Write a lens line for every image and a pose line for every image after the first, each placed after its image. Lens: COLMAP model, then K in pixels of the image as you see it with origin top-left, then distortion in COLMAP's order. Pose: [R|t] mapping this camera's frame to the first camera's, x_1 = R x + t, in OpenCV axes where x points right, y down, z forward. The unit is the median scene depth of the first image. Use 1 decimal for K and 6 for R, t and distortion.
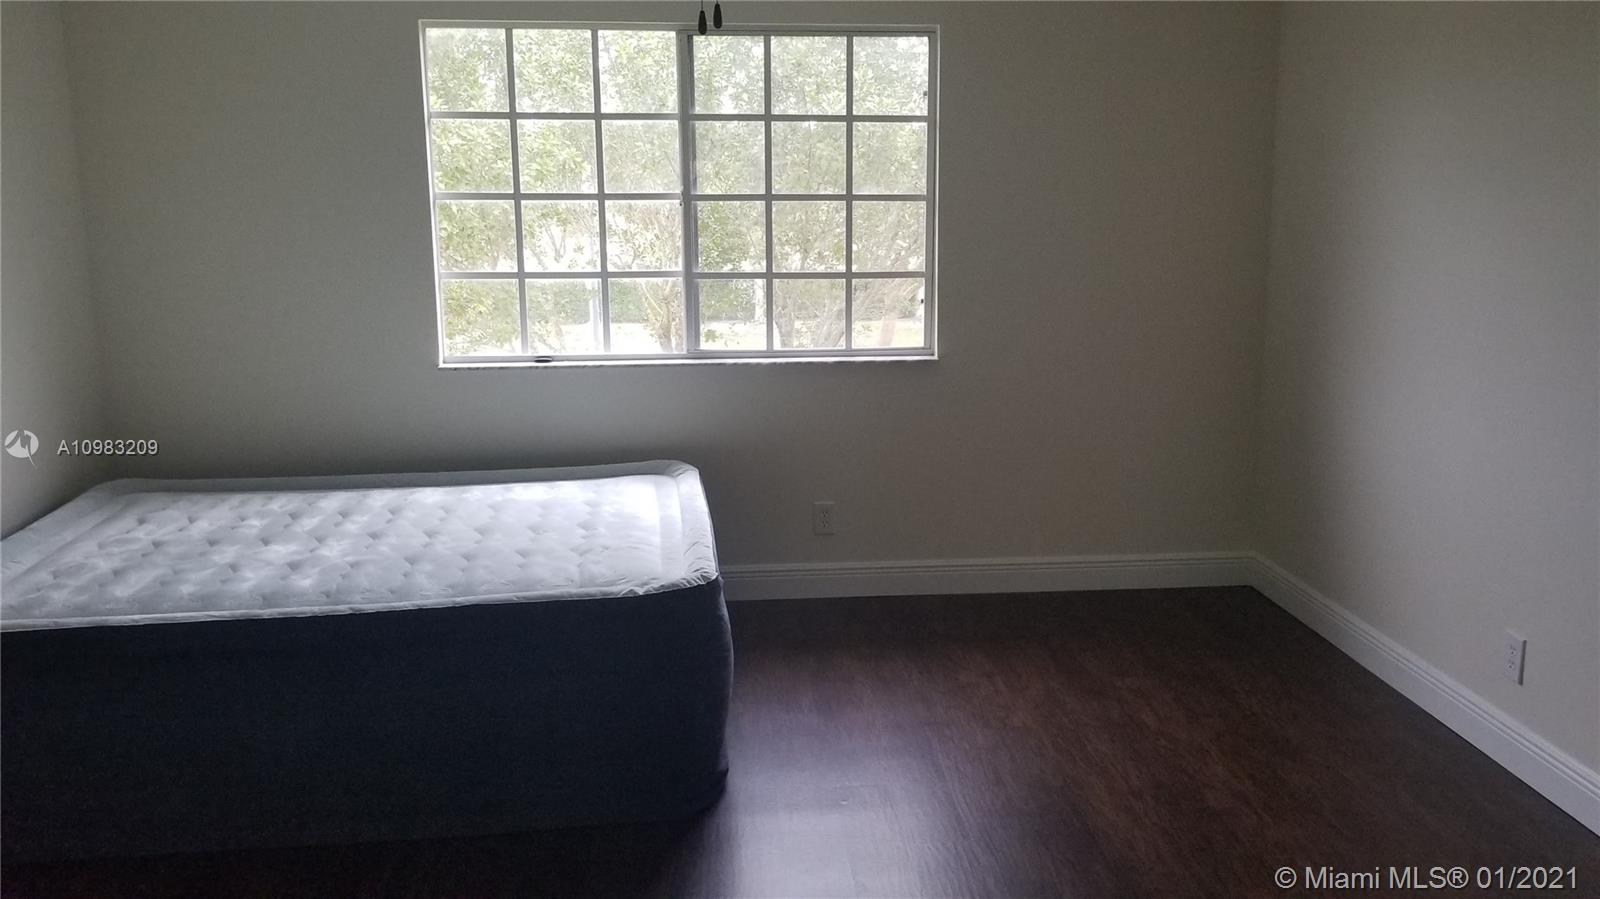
lens RADIAL K [[1214.1, 0, 800.0], [0, 1214.1, 449.5], [0, 0, 1]] dist [-0.056971, -0.001296]
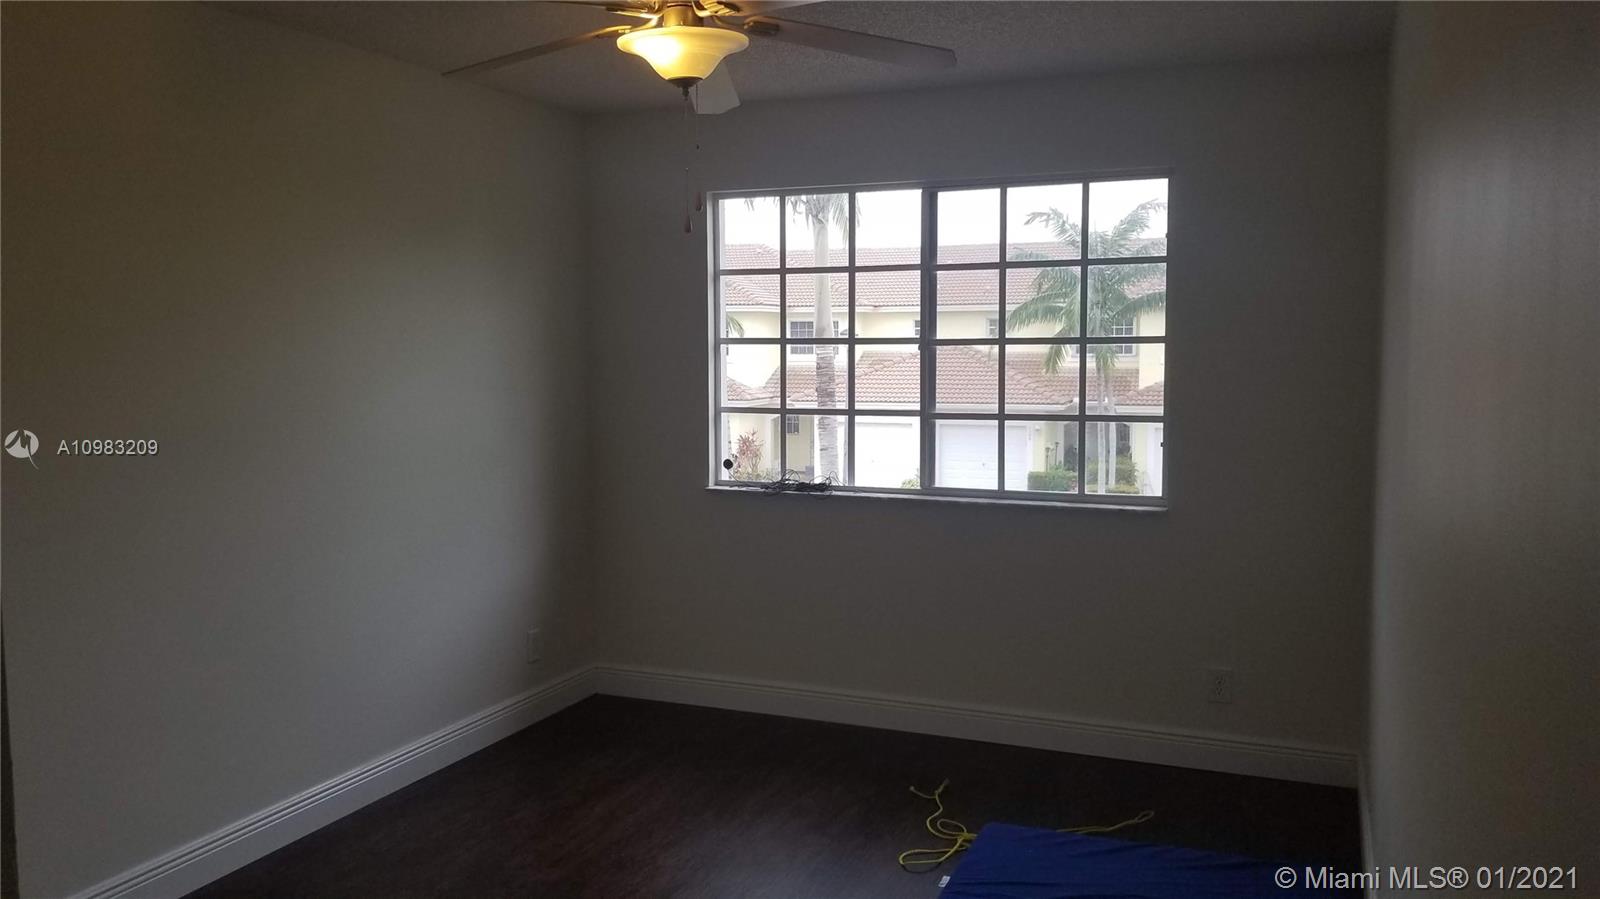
lens RADIAL K [[1214.1, 0, 800.0], [0, 1214.1, 449.5], [0, 0, 1]] dist [-0.056971, -0.001296]
pose [[0.870050, 0.039007, -0.491418, 0.334952], [-0.097326, 0.990835, -0.093665, -0.005316], [0.483261, 0.129321, 0.865872, 0.042048]]
